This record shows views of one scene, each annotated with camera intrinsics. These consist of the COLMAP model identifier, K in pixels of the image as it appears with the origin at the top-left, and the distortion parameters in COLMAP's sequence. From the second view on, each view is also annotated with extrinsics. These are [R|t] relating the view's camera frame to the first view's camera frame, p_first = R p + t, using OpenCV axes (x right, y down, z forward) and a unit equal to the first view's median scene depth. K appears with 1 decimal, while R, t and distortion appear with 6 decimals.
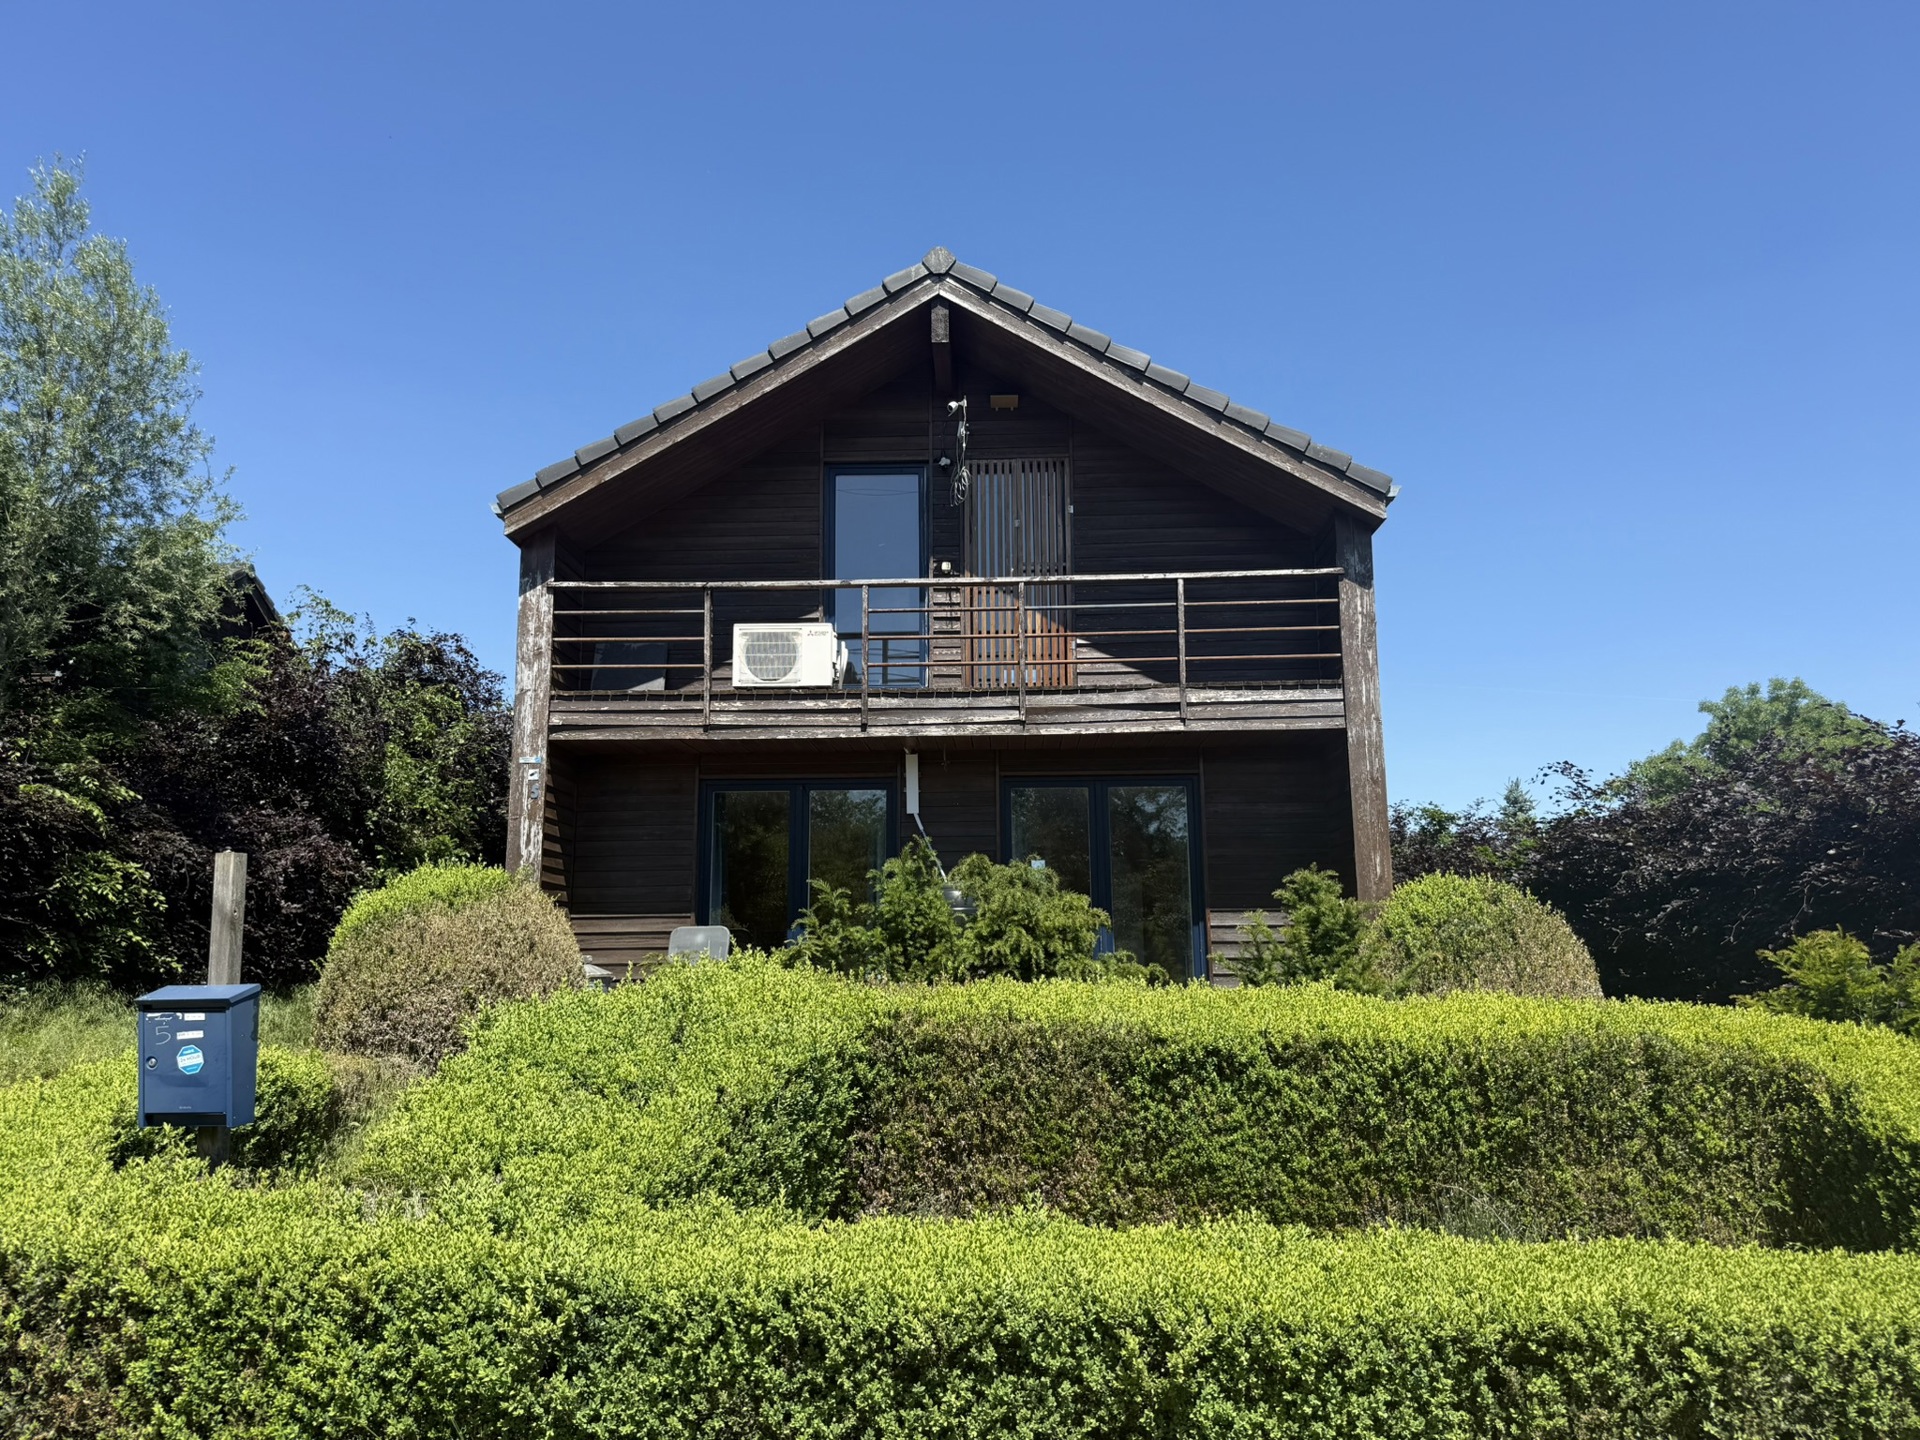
lens RADIAL K [[1351.9, 0, 971.2], [0, 1351.9, 708.6], [0, 0, 1]] dist [0.054782, -0.080638]
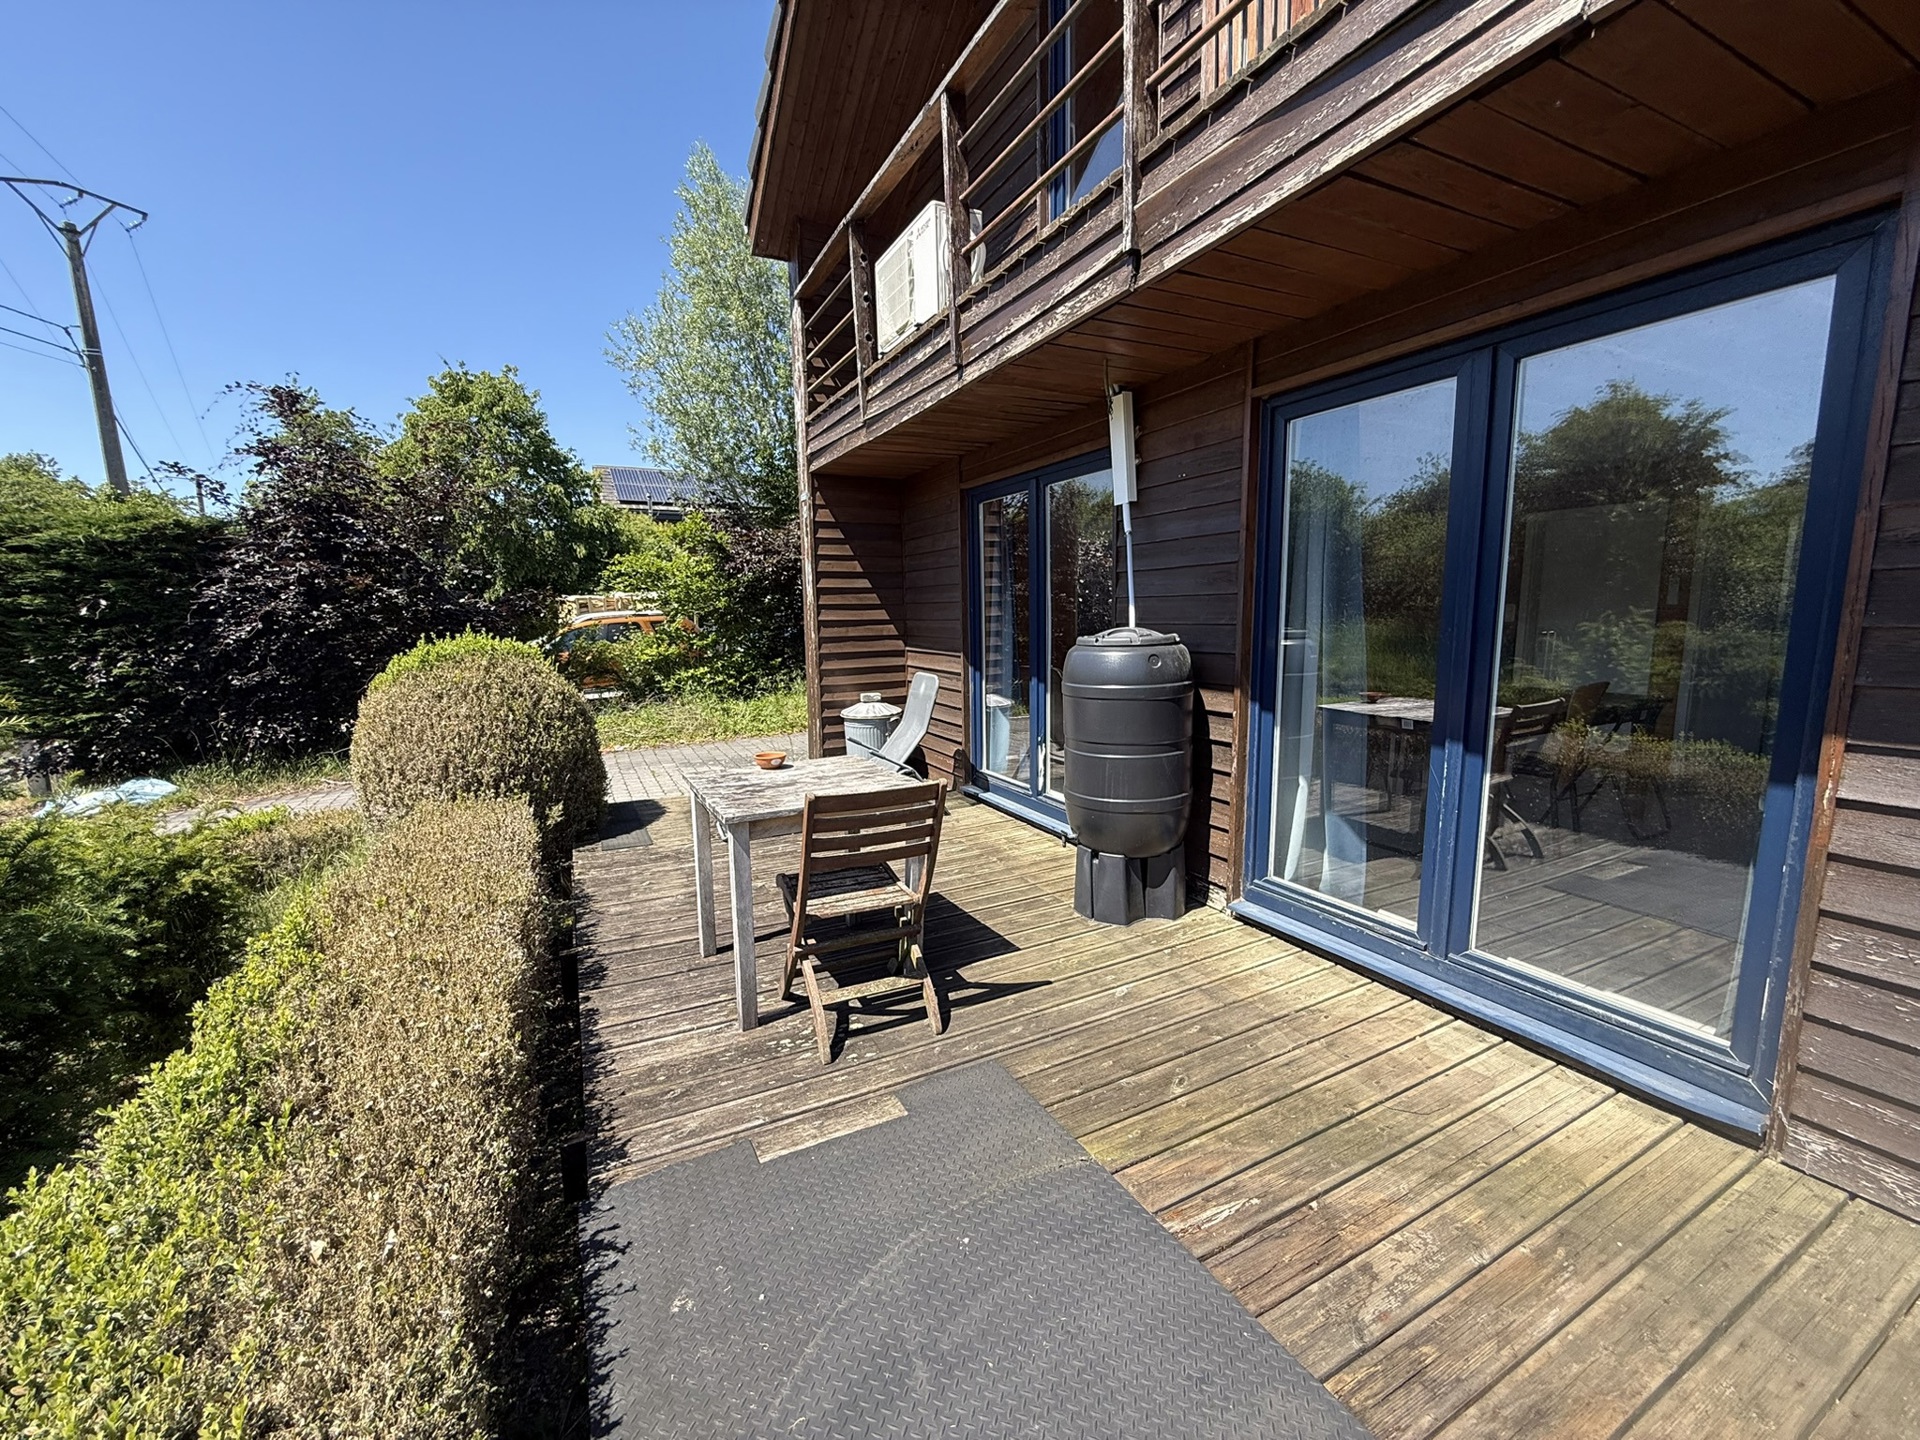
lens RADIAL K [[773.5, 0, 945.3], [0, 773.5, 728.1], [0, 0, 1]] dist [0.002303, -0.000200]
pose [[0.457905, 0.140701, -0.877796, 0.234200], [0.177649, 0.952999, 0.245426, 0.077661], [0.871070, -0.268322, 0.411388, 0.809454]]
